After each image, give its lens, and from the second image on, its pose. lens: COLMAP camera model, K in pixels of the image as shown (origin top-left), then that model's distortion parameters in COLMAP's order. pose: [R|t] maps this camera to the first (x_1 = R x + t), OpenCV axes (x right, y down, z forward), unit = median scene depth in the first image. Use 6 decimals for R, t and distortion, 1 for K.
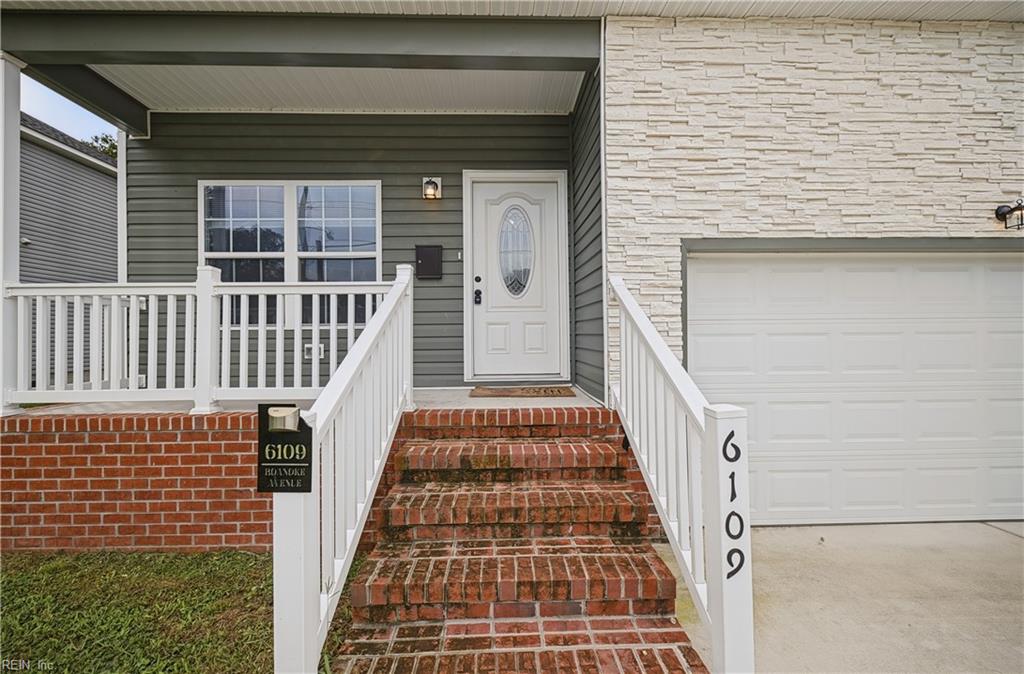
lens RADIAL K [[408.9, 0, 511.6], [0, 408.9, 338.3], [0, 0, 1]] dist [-0.002079, 0.002348]
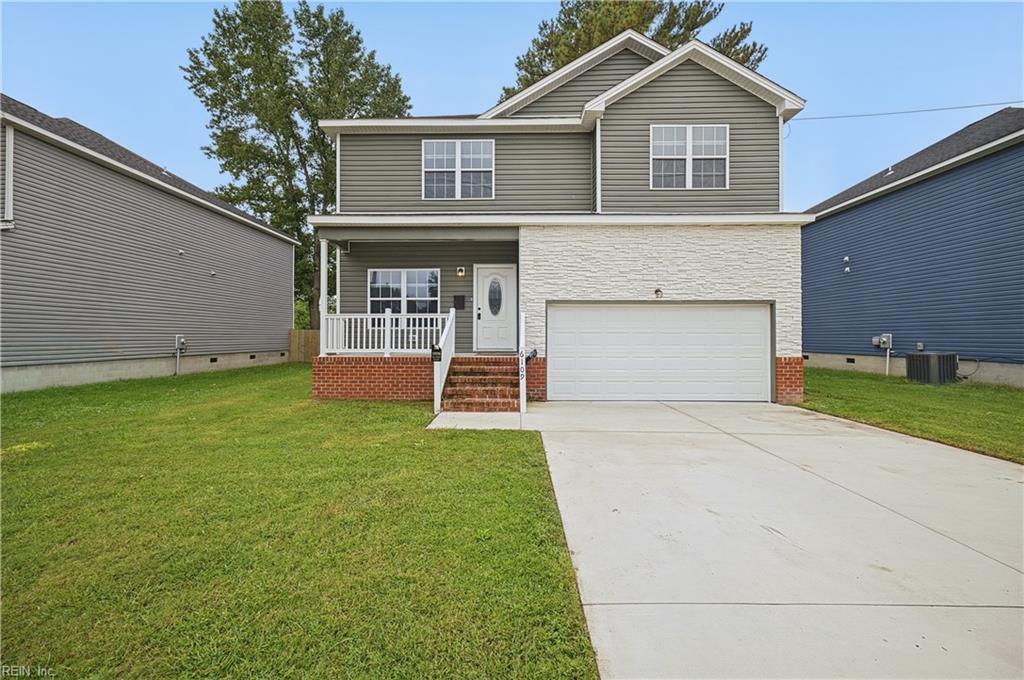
lens RADIAL K [[408.9, 0, 508.8], [0, 408.9, 336.1], [0, 0, 1]] dist [-0.002079, 0.002348]
pose [[0.998733, 0.010243, -0.049273, 0.226639], [-0.010306, 0.999946, -0.001015, 0.016285], [0.049260, 0.001521, 0.998785, -1.493002]]
